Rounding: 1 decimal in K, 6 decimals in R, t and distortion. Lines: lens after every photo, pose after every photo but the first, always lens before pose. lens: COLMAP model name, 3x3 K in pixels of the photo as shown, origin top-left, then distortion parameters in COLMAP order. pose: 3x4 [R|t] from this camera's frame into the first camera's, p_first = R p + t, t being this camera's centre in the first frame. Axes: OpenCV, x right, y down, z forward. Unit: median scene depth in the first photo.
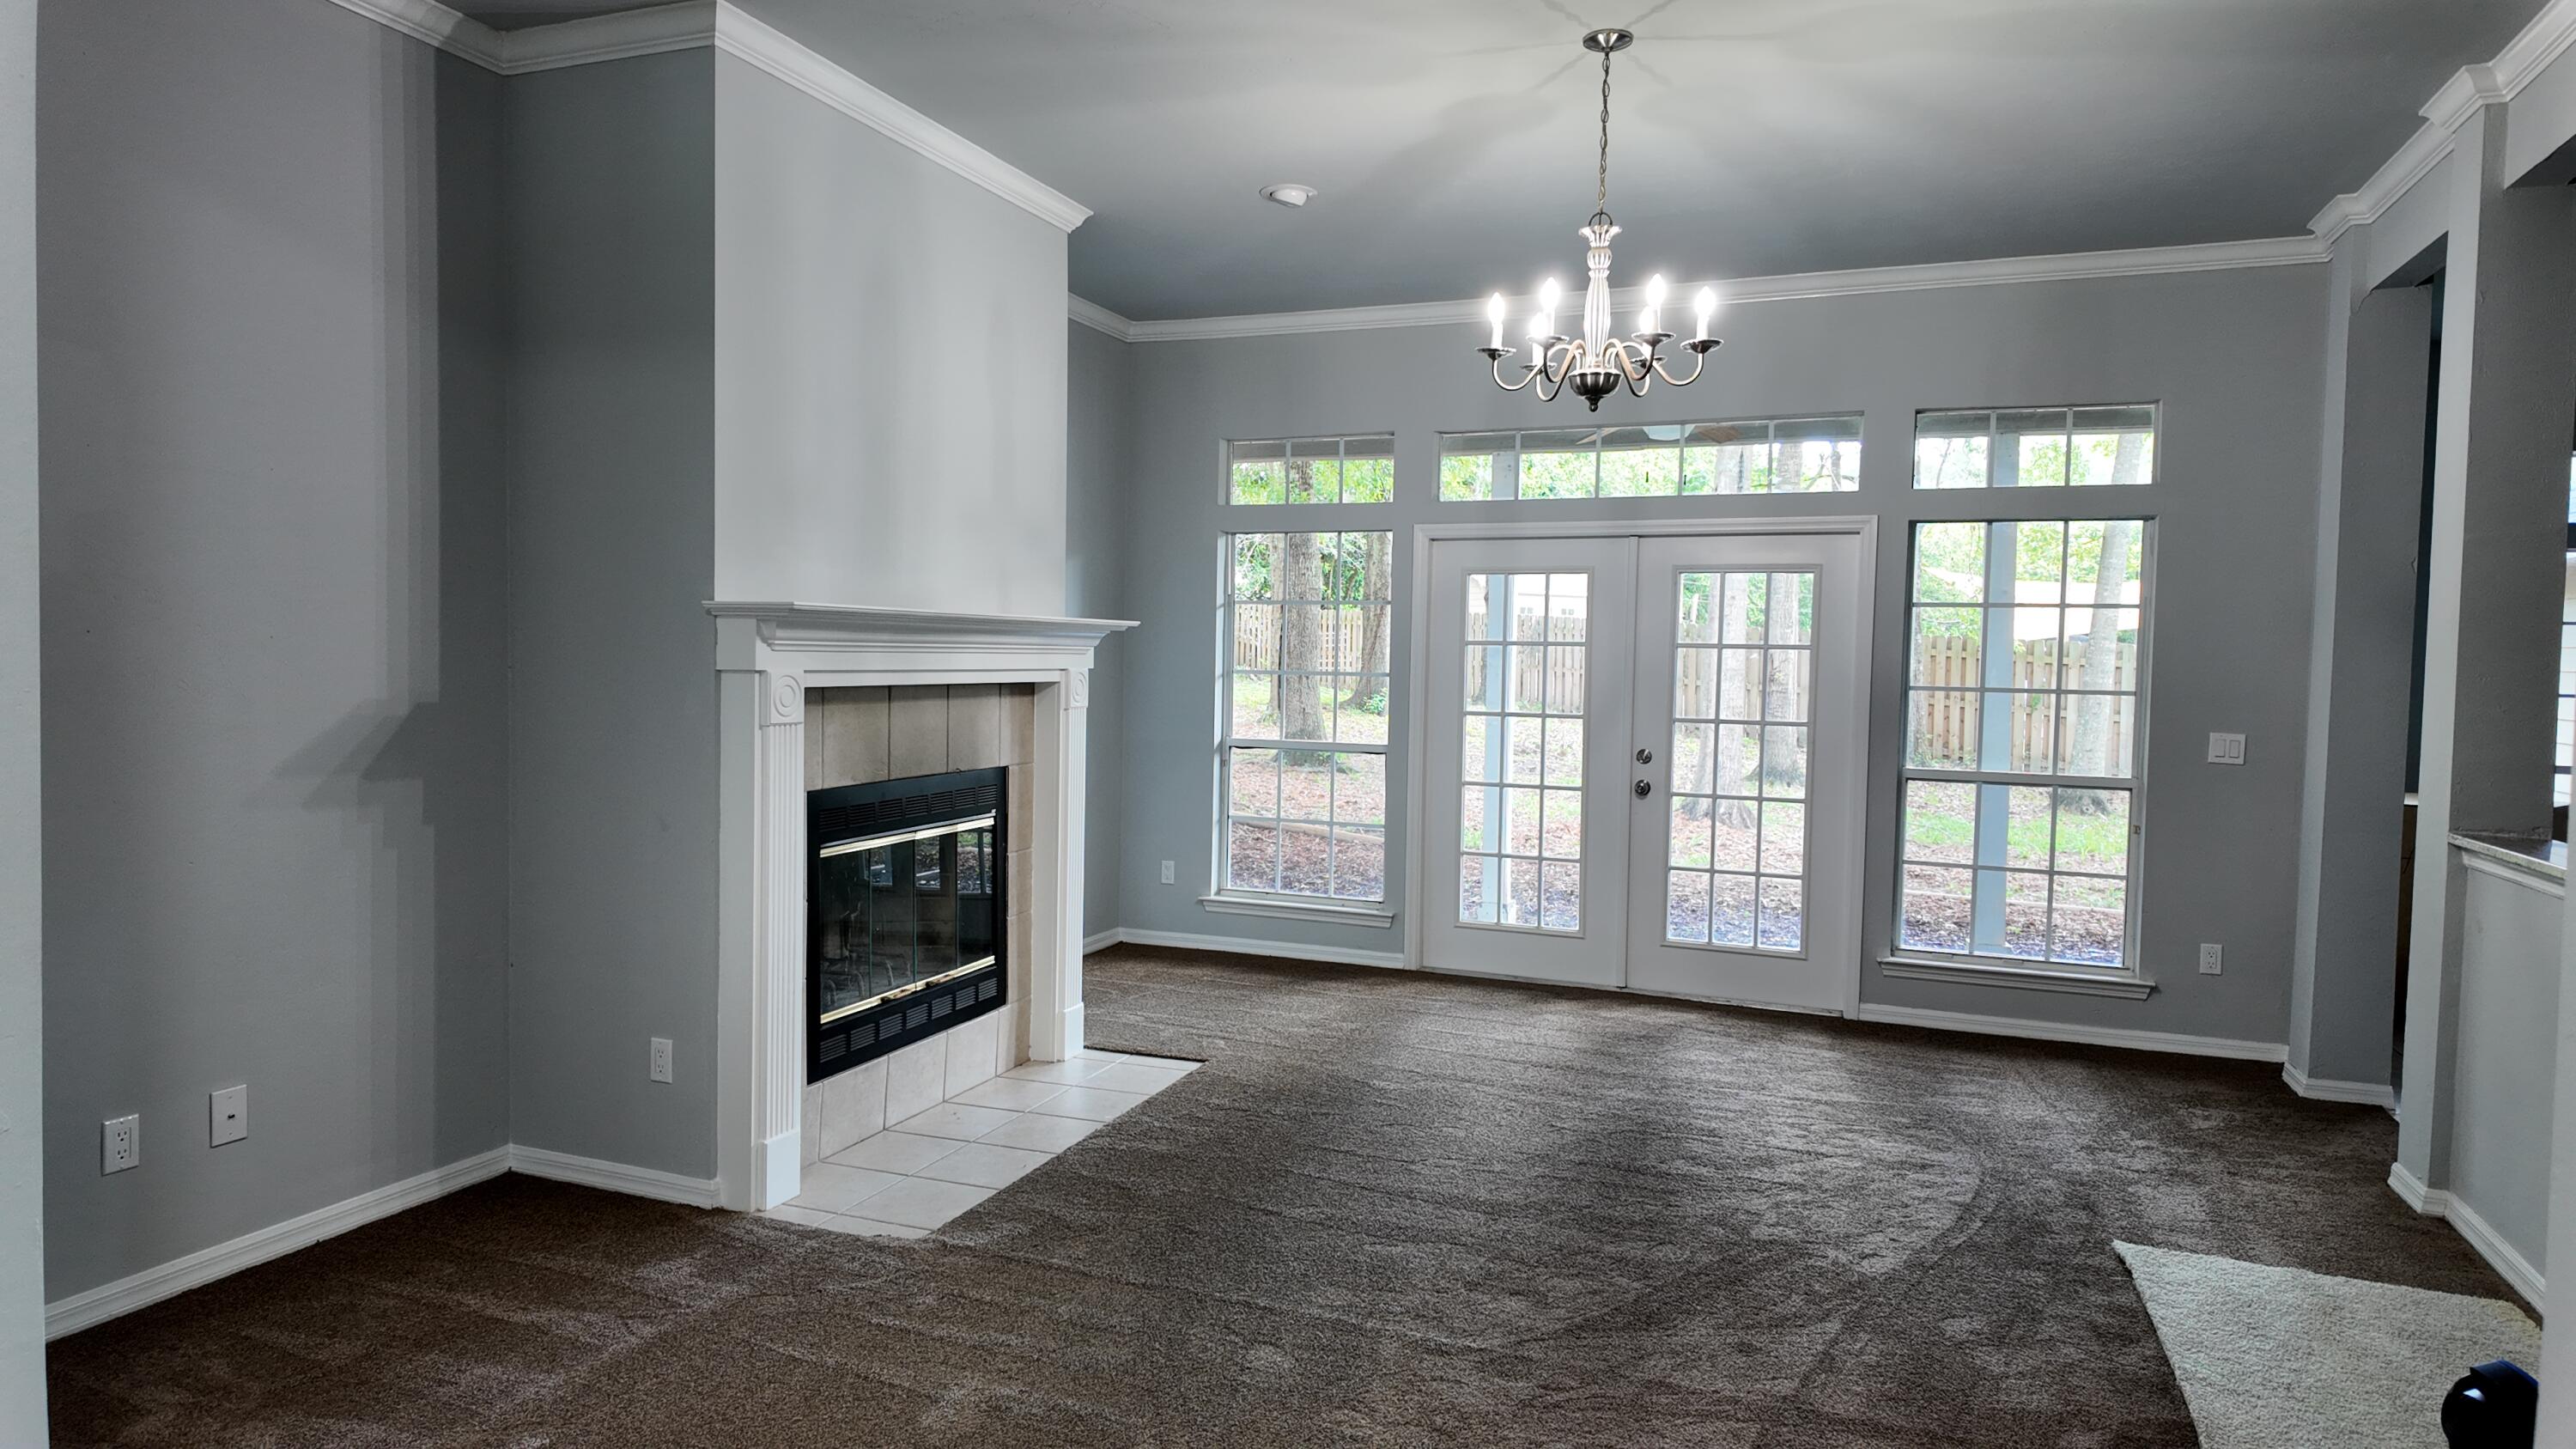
lens RADIAL K [[1503.5, 0, 1288.0], [0, 1503.5, 724.5], [0, 0, 1]] dist [0.112324, -0.081395]
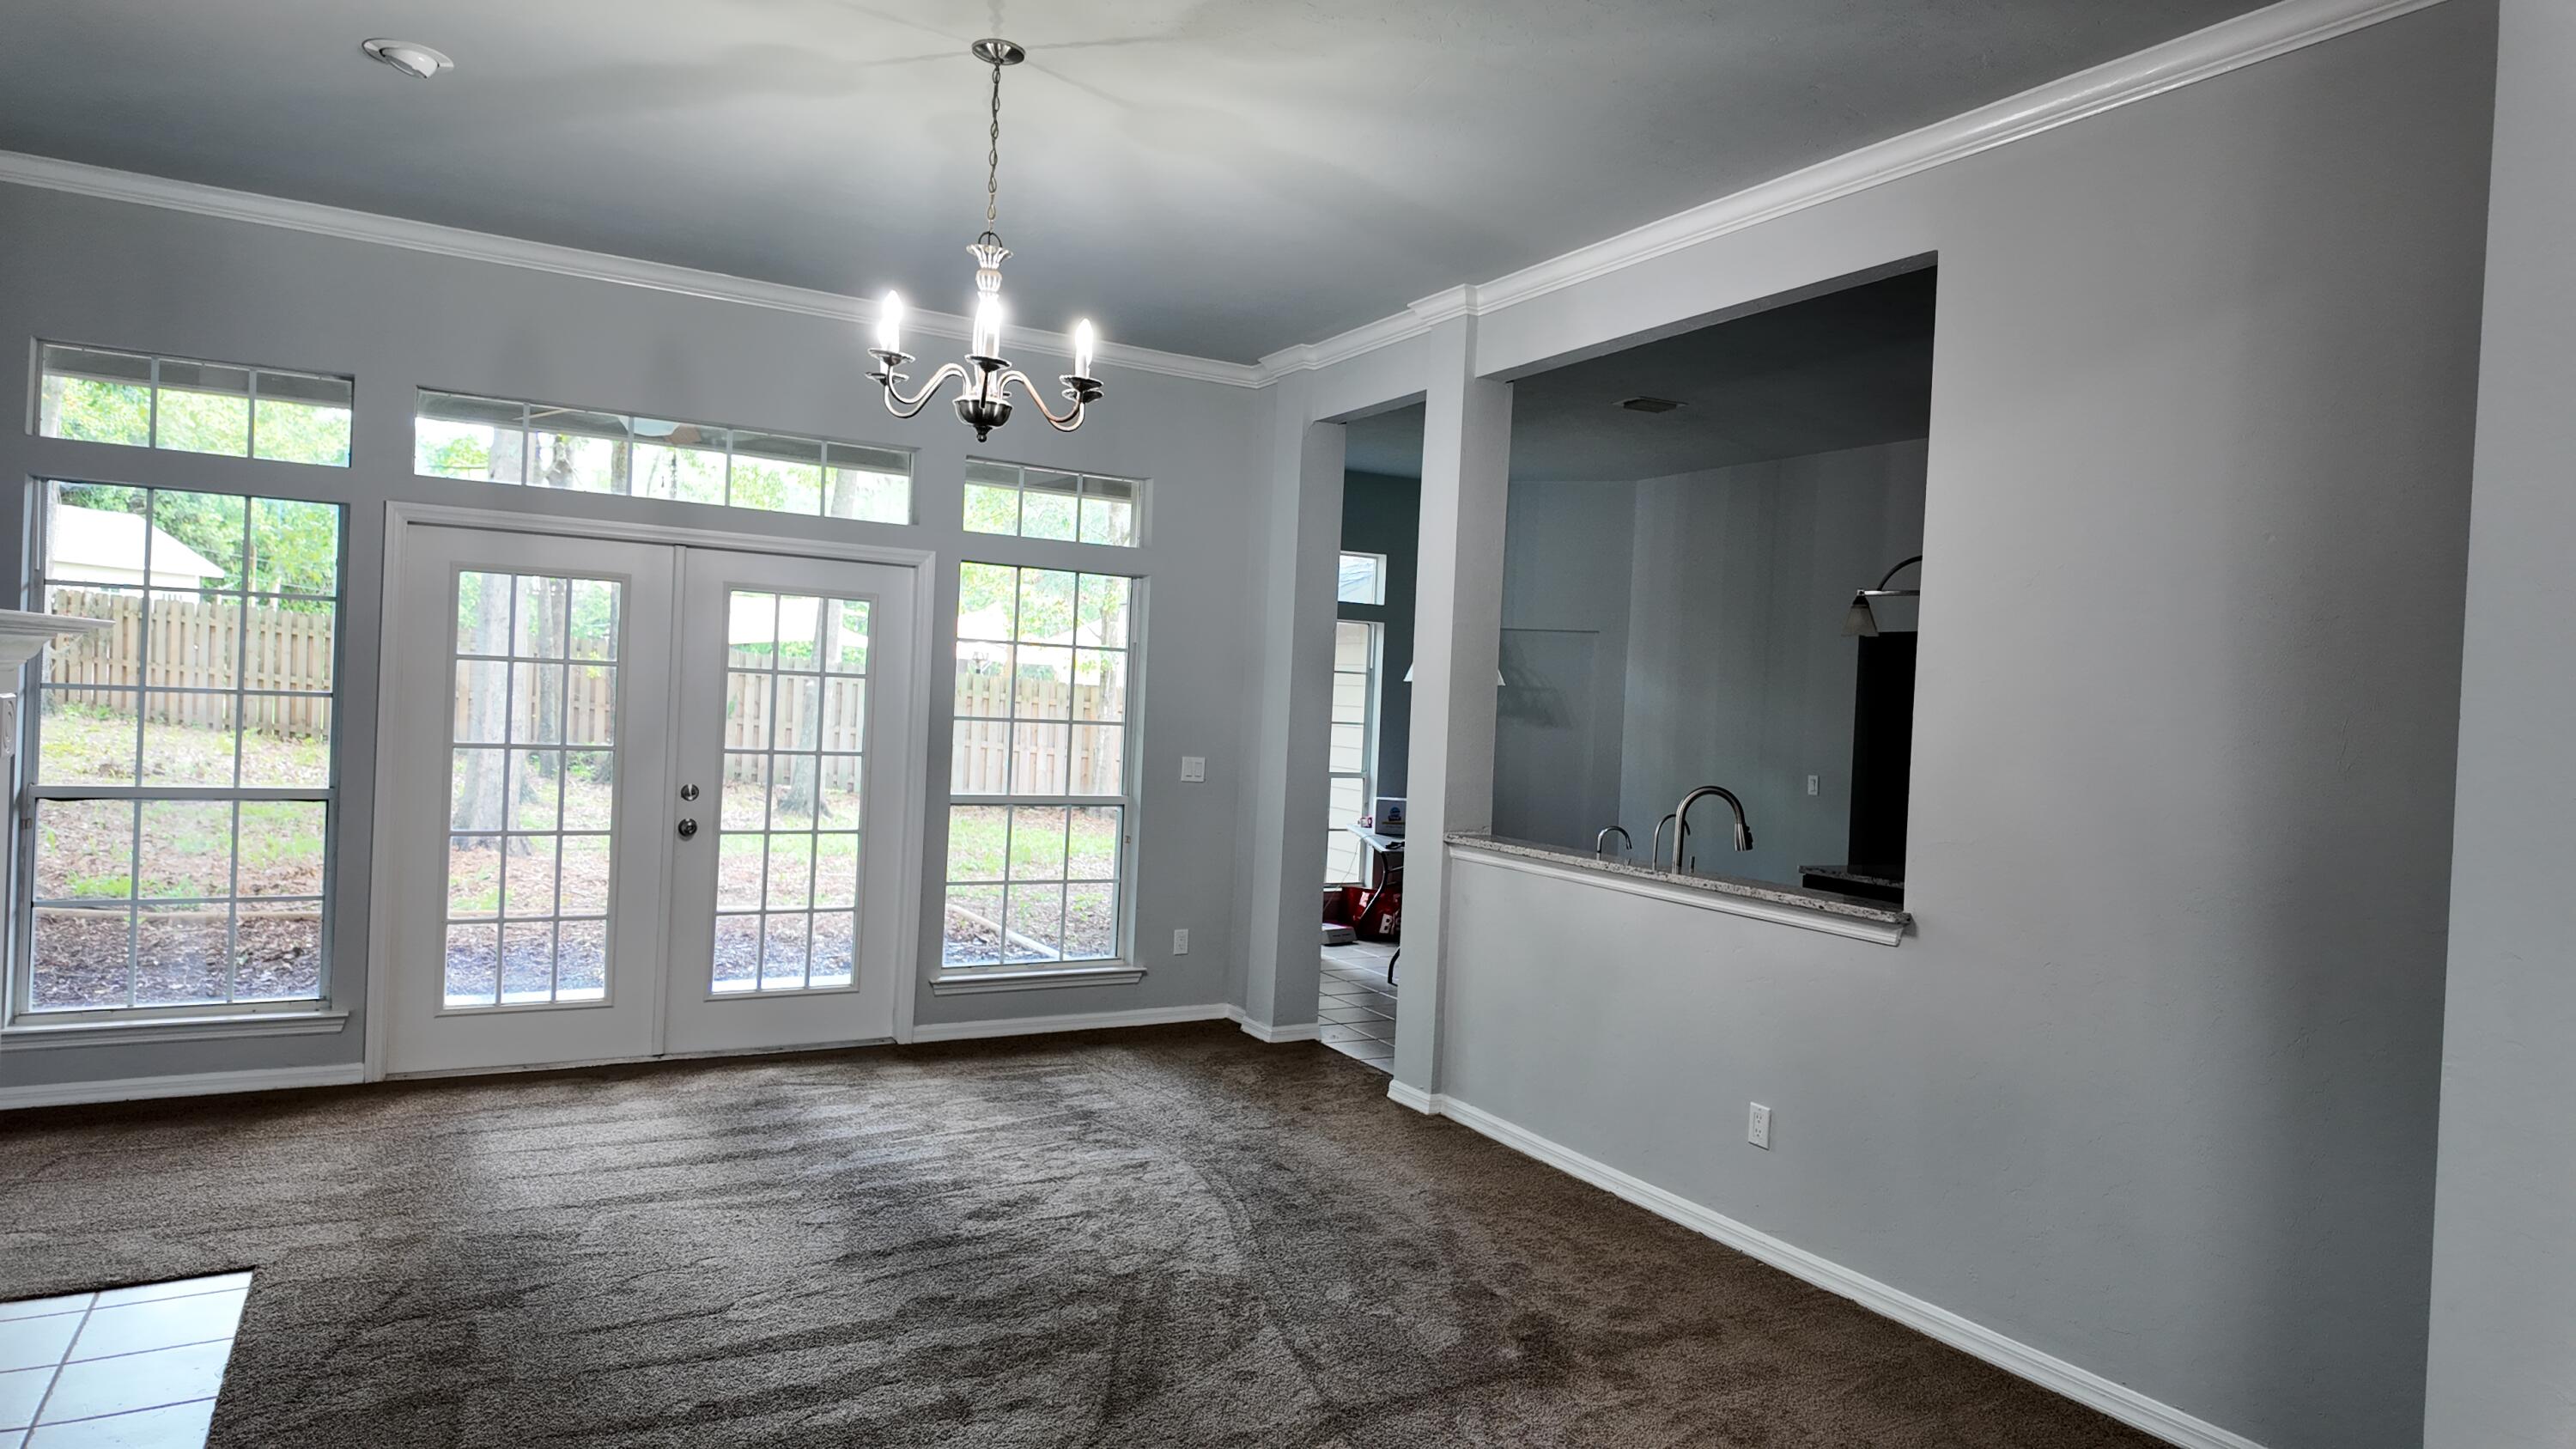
lens RADIAL K [[1503.5, 0, 1288.0], [0, 1503.5, 724.5], [0, 0, 1]] dist [0.112324, -0.081395]
pose [[0.651568, -0.001997, 0.758588, -0.291808], [0.004798, 0.999987, -0.001489, -0.021104], [-0.758575, 0.004610, 0.651569, 0.187934]]
